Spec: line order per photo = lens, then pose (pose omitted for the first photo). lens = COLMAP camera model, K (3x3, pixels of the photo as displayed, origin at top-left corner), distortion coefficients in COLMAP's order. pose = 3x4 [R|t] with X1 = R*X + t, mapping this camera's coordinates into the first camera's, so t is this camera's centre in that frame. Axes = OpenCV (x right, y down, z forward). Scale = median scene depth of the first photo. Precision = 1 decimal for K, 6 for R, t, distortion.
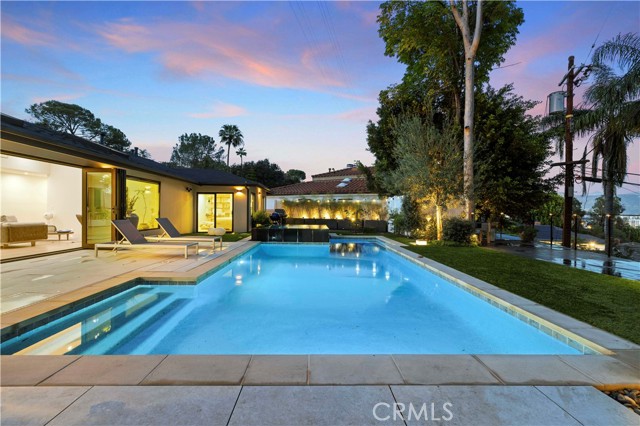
lens RADIAL K [[270.3, 0, 317.5], [0, 270.3, 212.8], [0, 0, 1]] dist [0.002436, 0.000455]
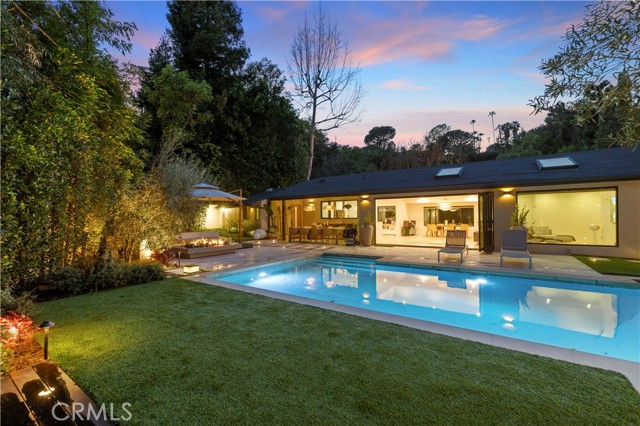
lens RADIAL K [[271.6, 0, 317.6], [0, 271.6, 217.9], [0, 0, 1]] dist [0.000504, 0.000230]
pose [[-0.575717, -0.004841, -0.817634, 0.374413], [-0.000251, 0.999983, -0.005744, -0.013610], [0.817649, -0.003102, -0.575709, 0.507811]]
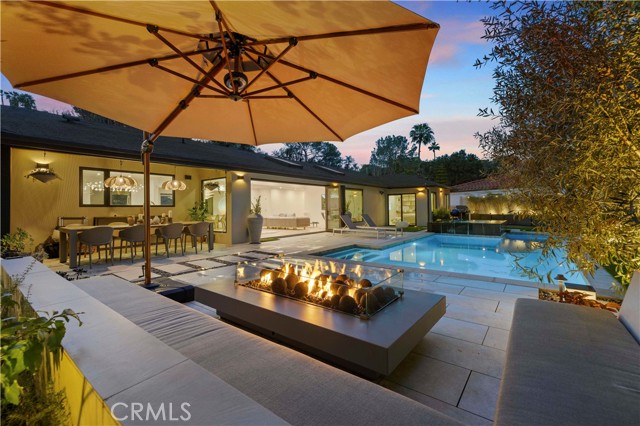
lens RADIAL K [[280.1, 0, 320.5], [0, 280.1, 207.7], [0, 0, 1]] dist [0.002005, 0.000197]
pose [[0.780593, -0.019668, -0.624730, 0.119116], [0.016794, 0.999804, -0.010492, -0.002413], [0.624814, -0.002302, 0.780770, -0.211581]]
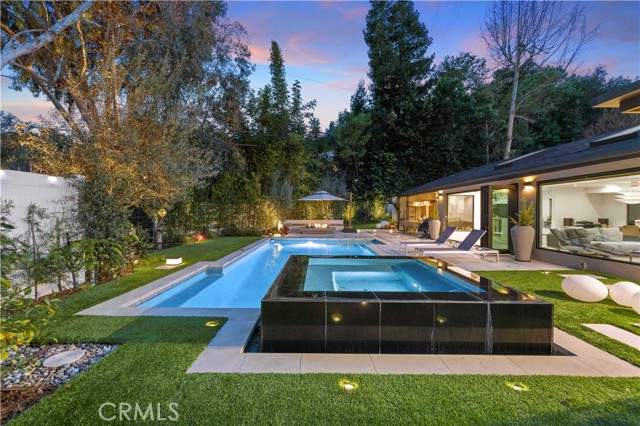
lens RADIAL K [[270.3, 0, 317.5], [0, 270.3, 212.8], [0, 0, 1]] dist [0.002436, 0.000455]
pose [[-0.999712, -0.014413, 0.019182, -0.019116], [-0.014230, 0.999852, 0.009620, -0.021277], [-0.019317, 0.009344, -0.999770, 1.004203]]
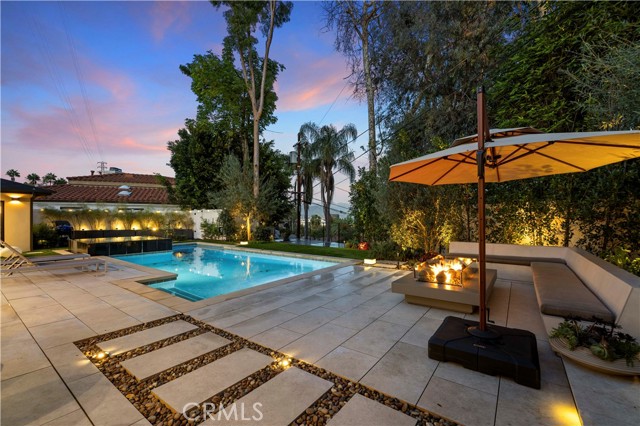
lens RADIAL K [[271.6, 0, 317.6], [0, 271.6, 217.9], [0, 0, 1]] dist [0.000504, 0.000230]
pose [[0.607417, -0.008836, 0.794334, -0.331473], [0.009012, 0.999950, 0.004231, -0.019341], [-0.794332, 0.004589, 0.607466, -0.145779]]
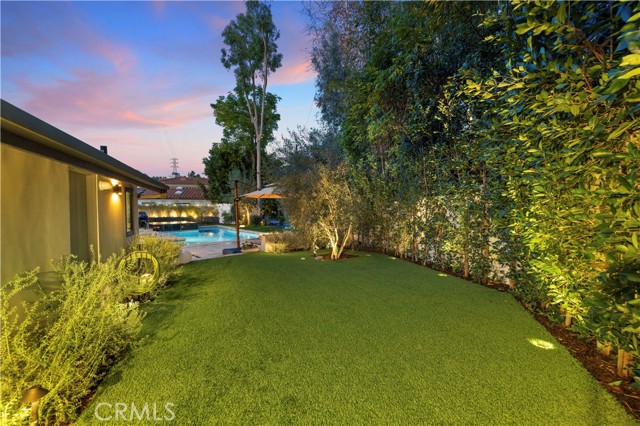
lens RADIAL K [[270.3, 0, 317.5], [0, 270.3, 212.8], [0, 0, 1]] dist [0.002436, 0.000455]
pose [[0.747179, -0.030886, 0.663905, -0.402628], [0.012273, 0.999390, 0.032681, -0.043493], [-0.664510, -0.016271, 0.747102, -0.700830]]
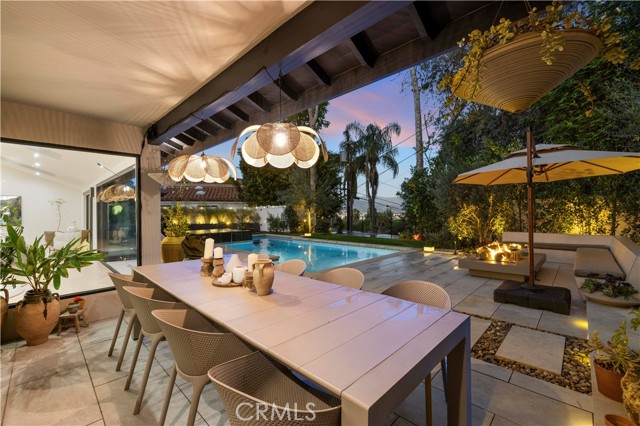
lens RADIAL K [[270.3, 0, 317.5], [0, 270.3, 212.8], [0, 0, 1]] dist [0.002436, 0.000455]
pose [[0.707580, -0.017777, 0.706409, -0.465360], [0.019331, 0.999796, 0.005797, -0.022772], [-0.706368, 0.009554, 0.707780, -0.164308]]
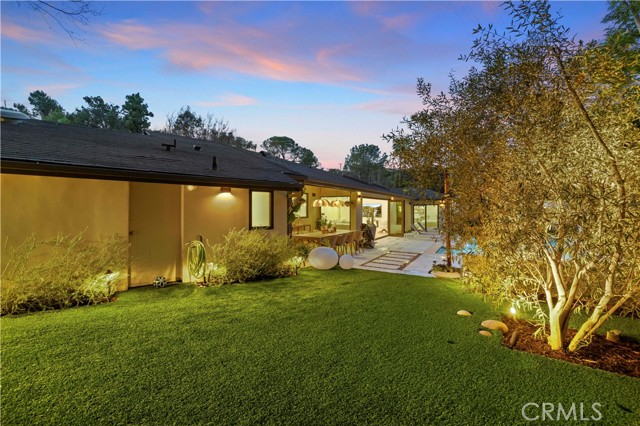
lens RADIAL K [[274.7, 0, 316.7], [0, 274.7, 222.2], [0, 0, 1]] dist [0.002098, 0.000355]
pose [[0.857550, 0.010555, -0.514292, -0.086128], [0.009903, 0.999265, 0.037021, -0.032410], [0.514305, -0.036841, 0.856816, -0.591994]]
